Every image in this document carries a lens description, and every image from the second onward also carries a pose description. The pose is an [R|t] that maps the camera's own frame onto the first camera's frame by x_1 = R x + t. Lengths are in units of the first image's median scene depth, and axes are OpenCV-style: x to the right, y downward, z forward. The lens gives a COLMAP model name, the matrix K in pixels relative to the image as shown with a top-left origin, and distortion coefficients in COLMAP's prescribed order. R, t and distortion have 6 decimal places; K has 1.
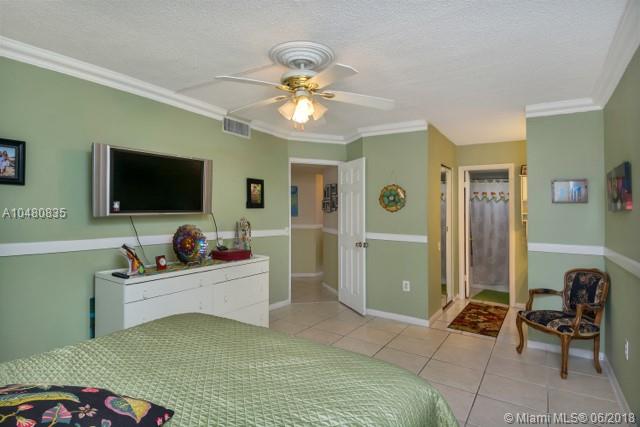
lens RADIAL K [[344.6, 0, 319.6], [0, 344.6, 210.2], [0, 0, 1]] dist [-0.019387, -0.000769]
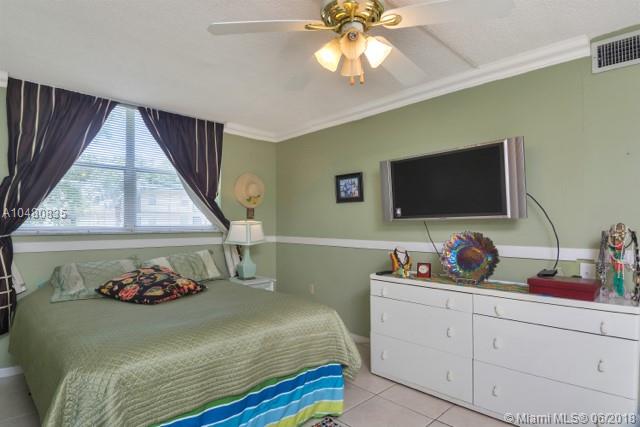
lens RADIAL K [[344.6, 0, 319.6], [0, 344.6, 210.2], [0, 0, 1]] dist [-0.019387, -0.000769]
pose [[-0.256019, -0.042453, -0.965739, 0.531061], [0.013551, 0.998779, -0.047498, 0.029431], [0.966577, -0.025247, -0.255131, 1.007825]]
